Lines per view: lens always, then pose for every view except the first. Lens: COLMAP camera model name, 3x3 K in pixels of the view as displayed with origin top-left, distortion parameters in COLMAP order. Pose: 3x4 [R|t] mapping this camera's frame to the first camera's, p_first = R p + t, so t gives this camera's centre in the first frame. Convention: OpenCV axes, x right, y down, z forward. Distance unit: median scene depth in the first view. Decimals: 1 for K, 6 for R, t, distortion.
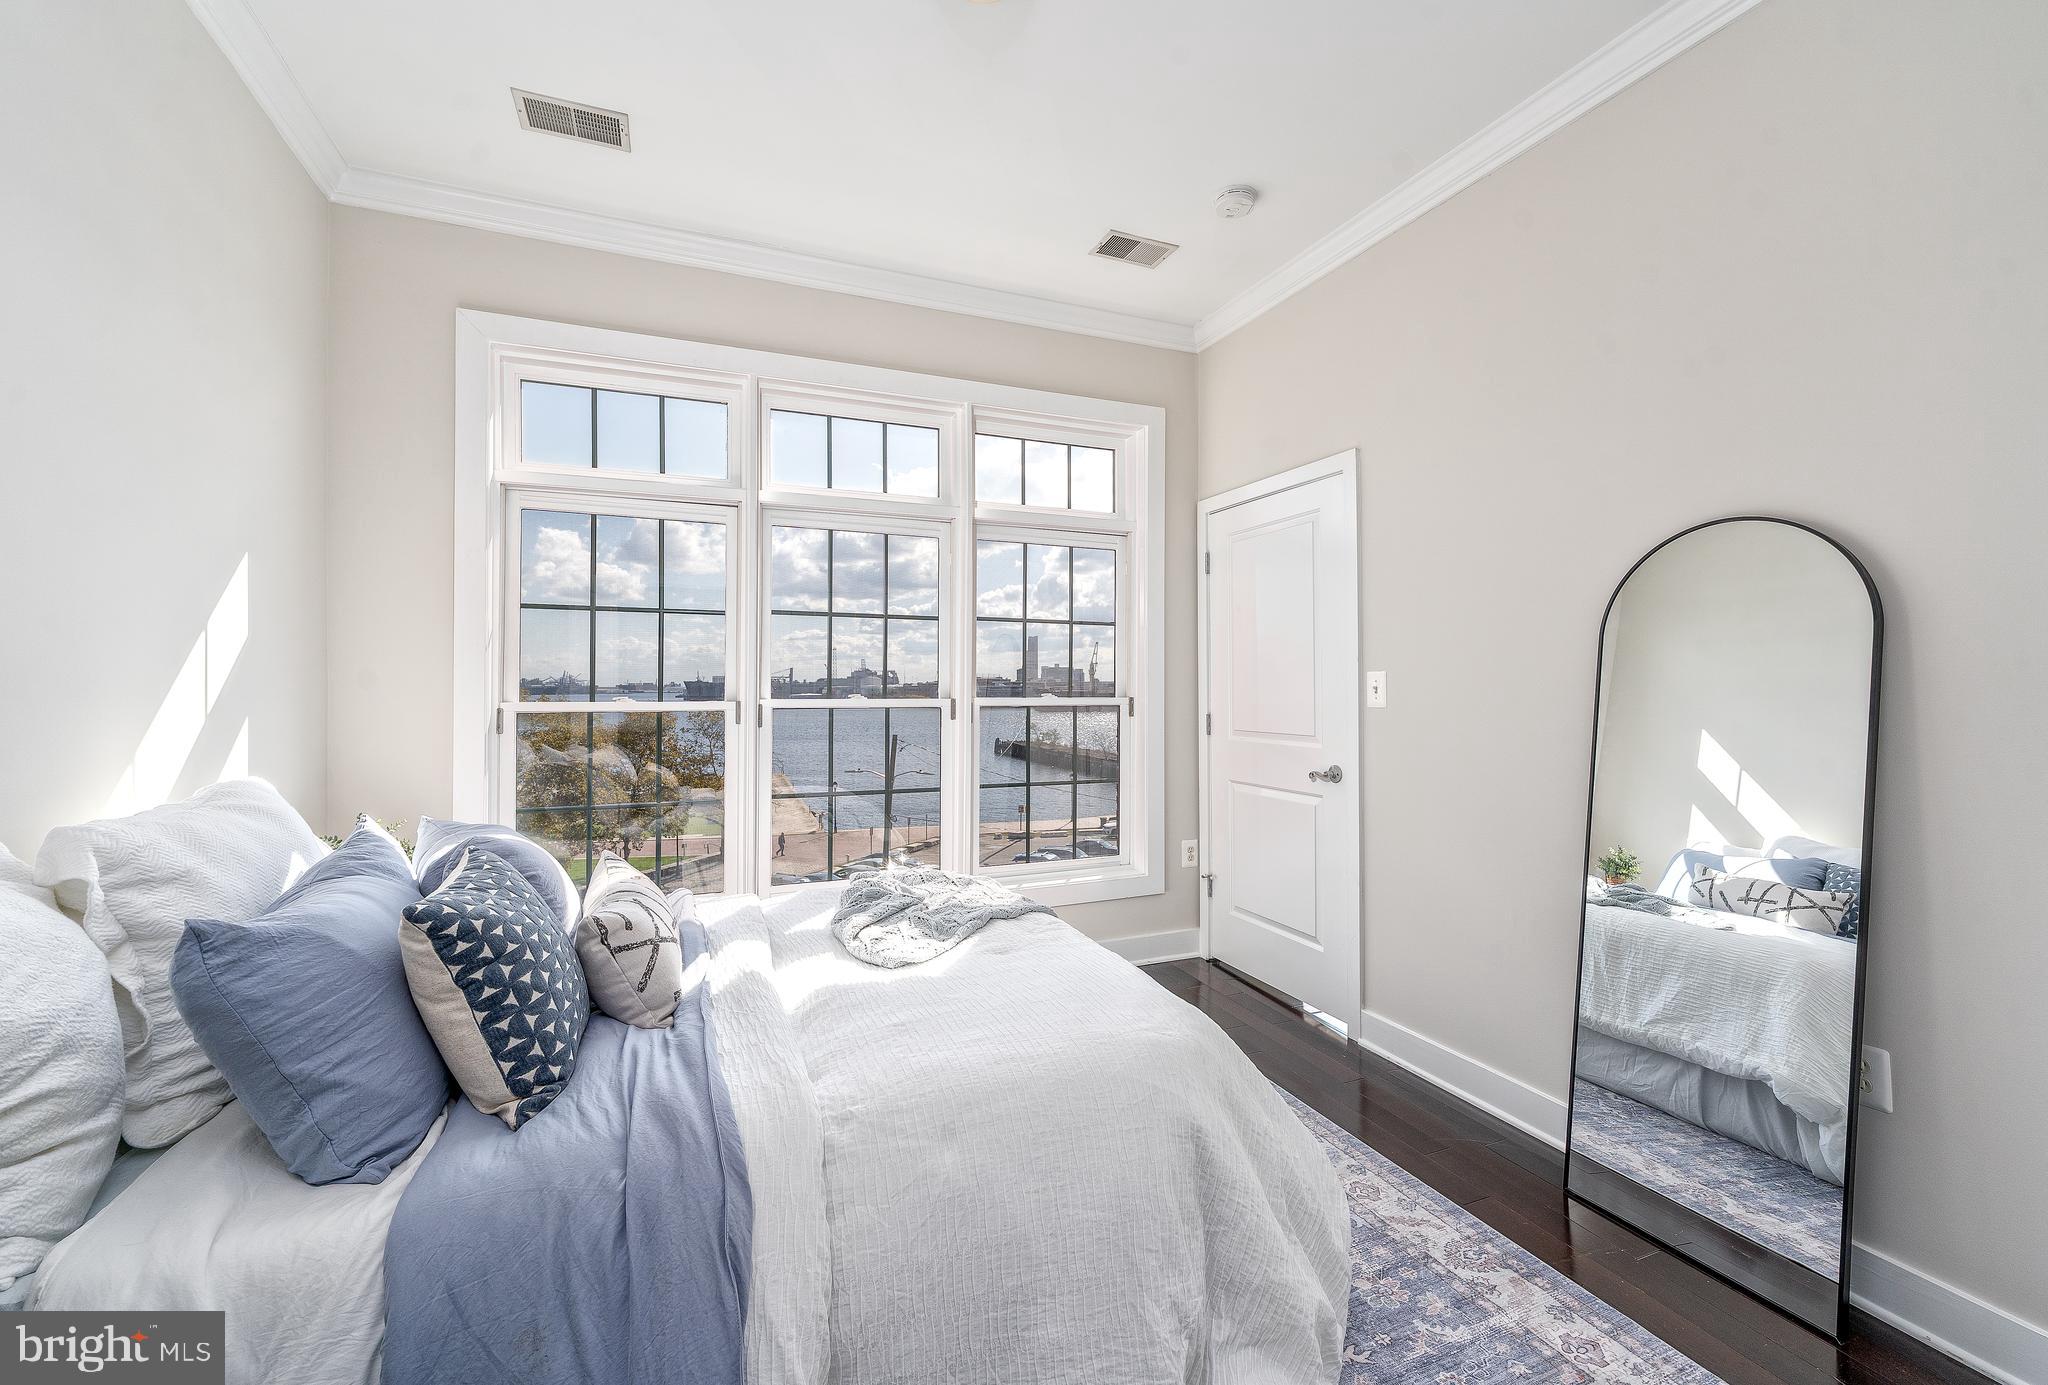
lens RADIAL K [[855.0, 0, 1029.4], [0, 855.0, 686.3], [0, 0, 1]] dist [0.003915, -0.001637]
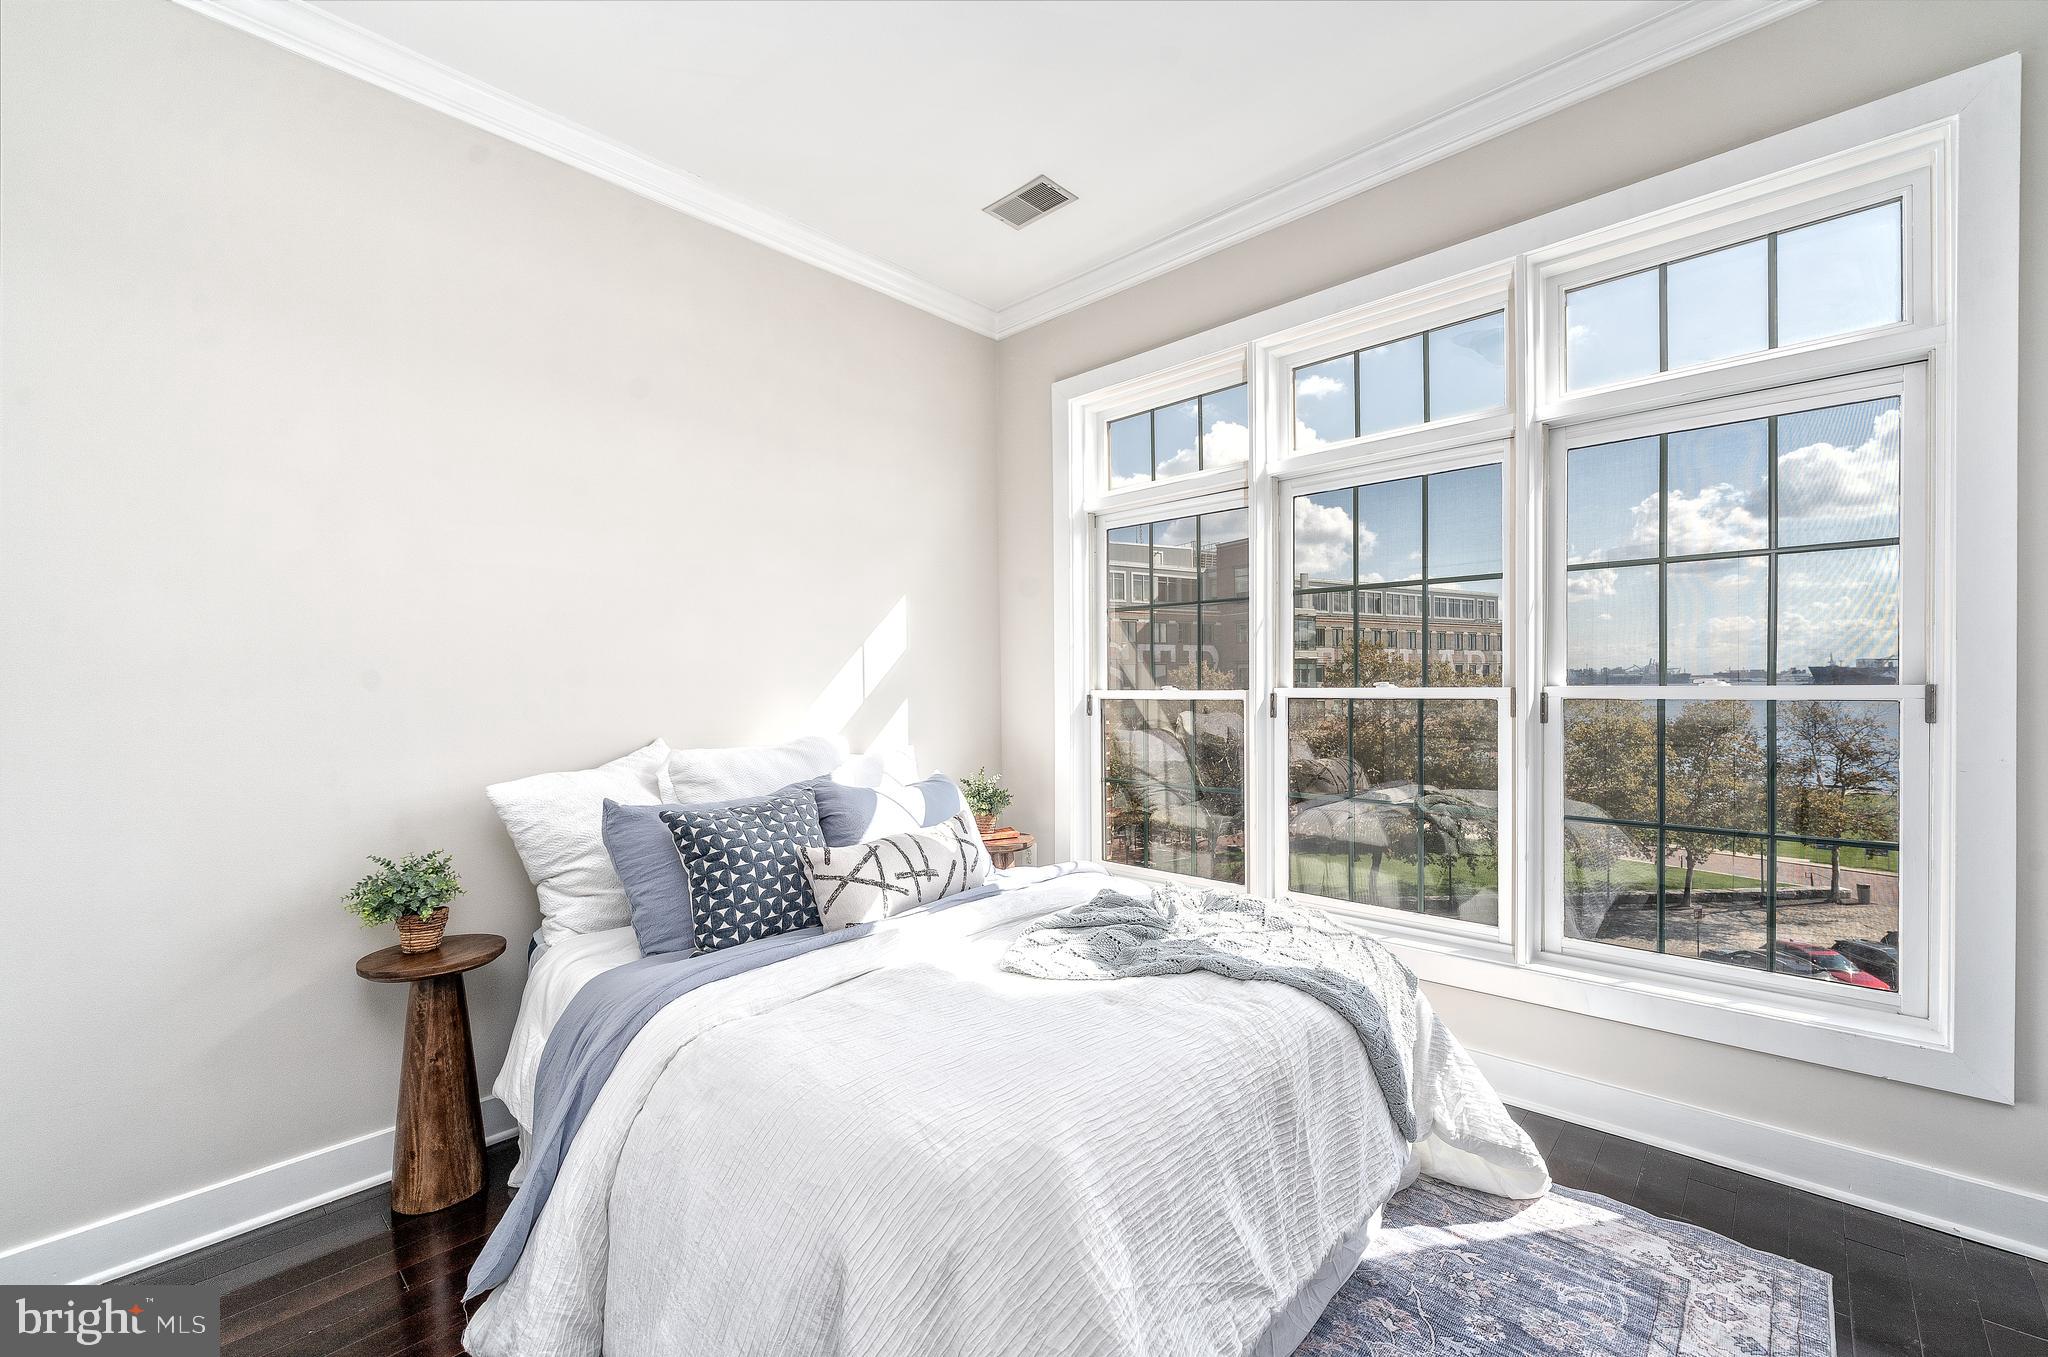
lens RADIAL K [[851.0, 0, 1027.3], [0, 851.0, 691.1], [0, 0, 1]] dist [-0.003585, -0.000071]
pose [[0.406310, 0.004528, -0.913724, 0.845770], [0.012516, 0.999866, 0.010521, 0.011670], [0.913650, -0.015711, 0.406199, 0.771295]]
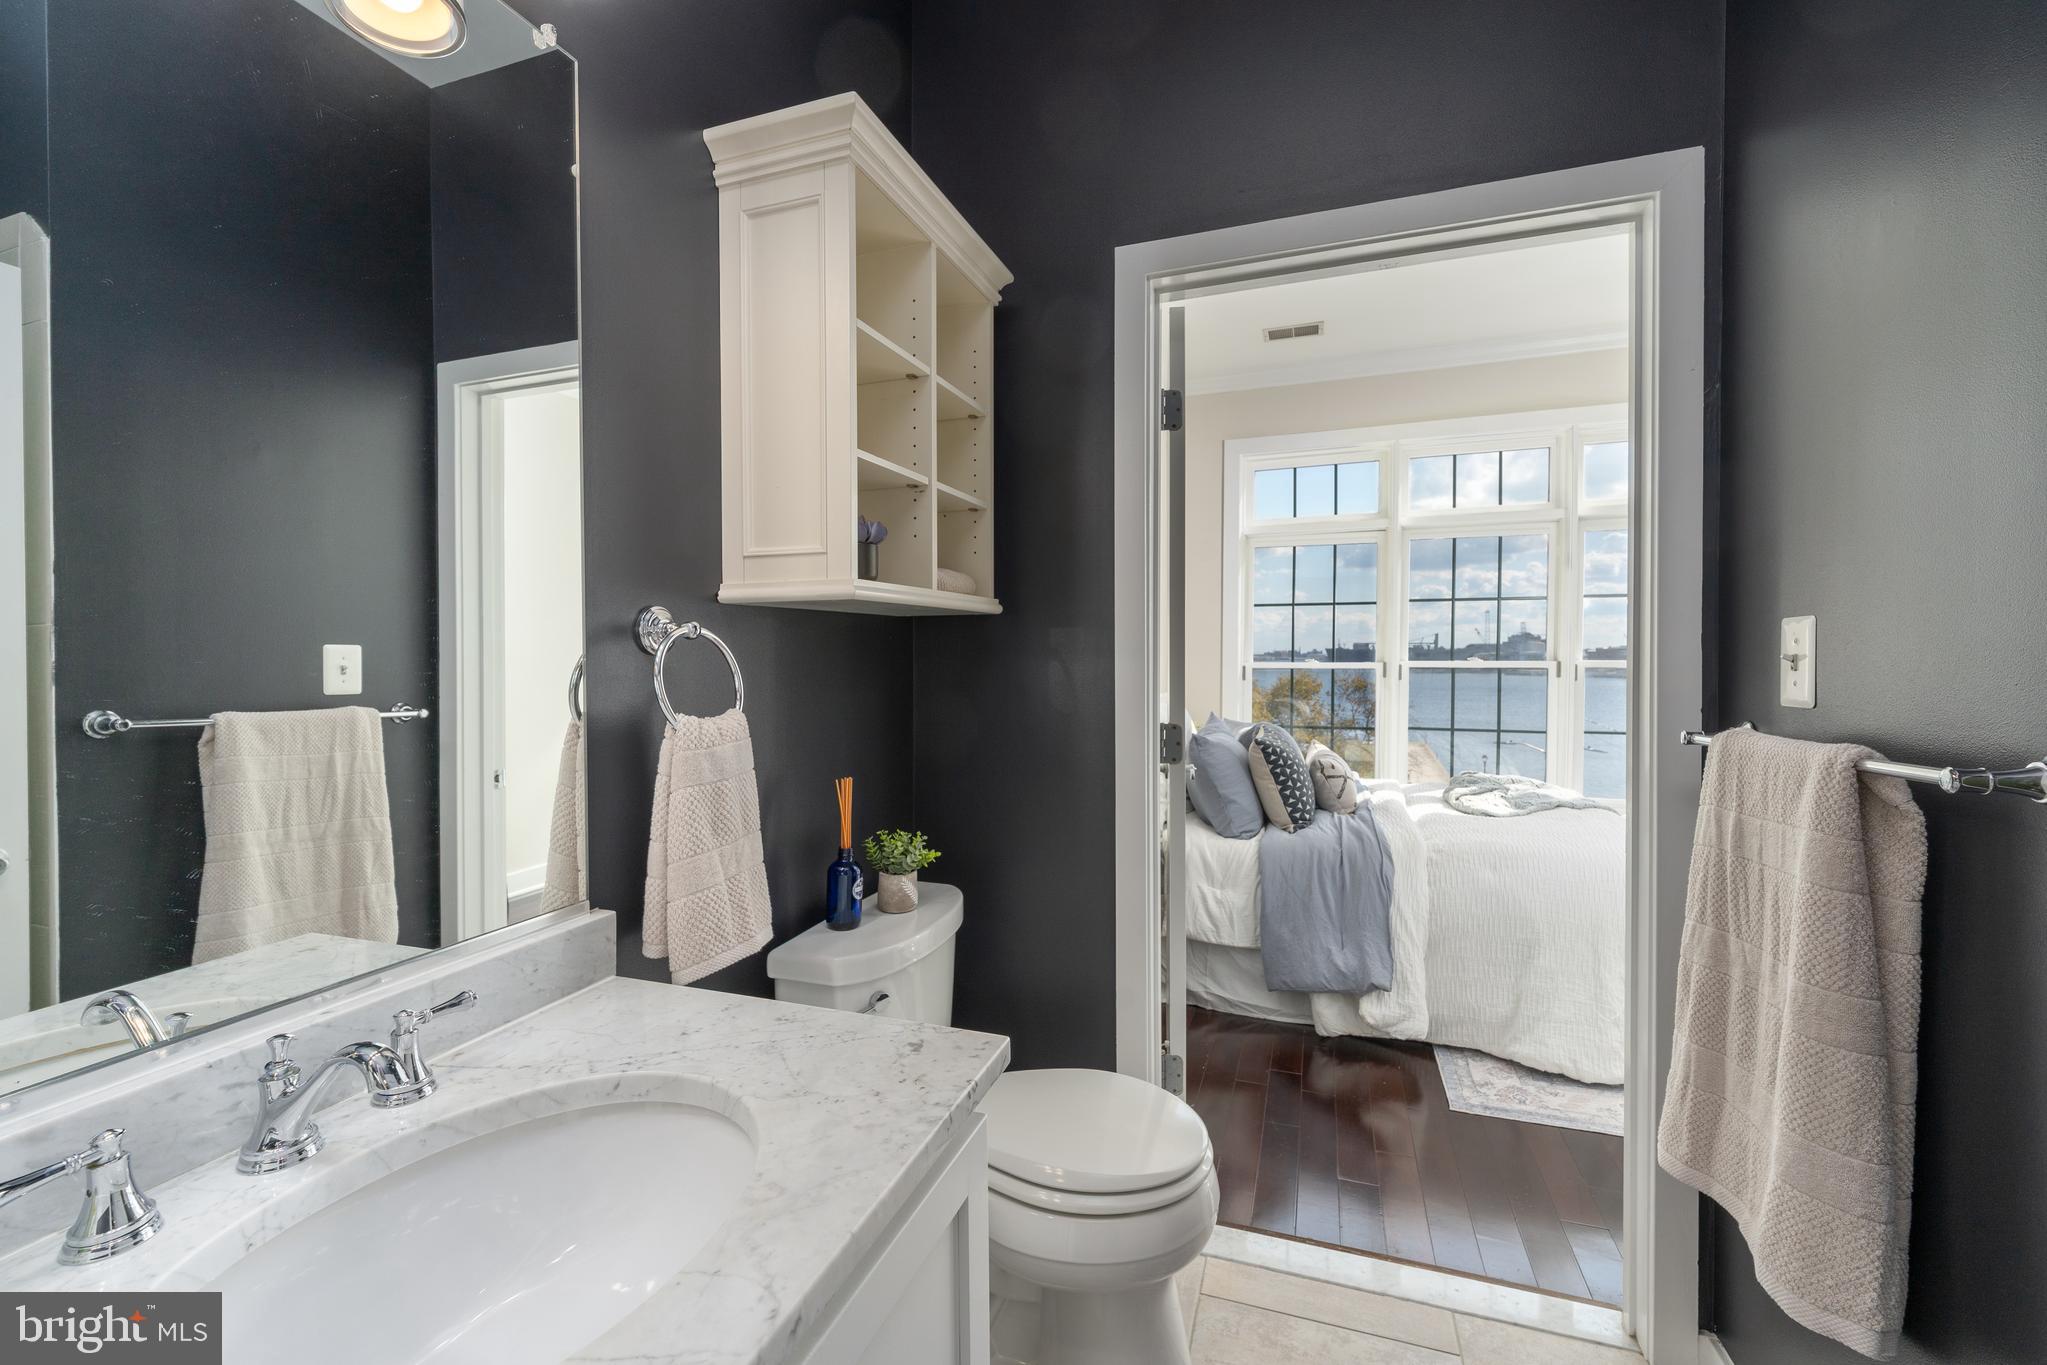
lens RADIAL K [[854.6, 0, 1027.4], [0, 854.6, 672.6], [0, 0, 1]] dist [0.003915, -0.001637]
pose [[0.752249, 0.011758, -0.658774, 0.344660], [0.003900, 0.999744, 0.022297, -0.000139], [0.658867, -0.019342, 0.752011, -1.061550]]
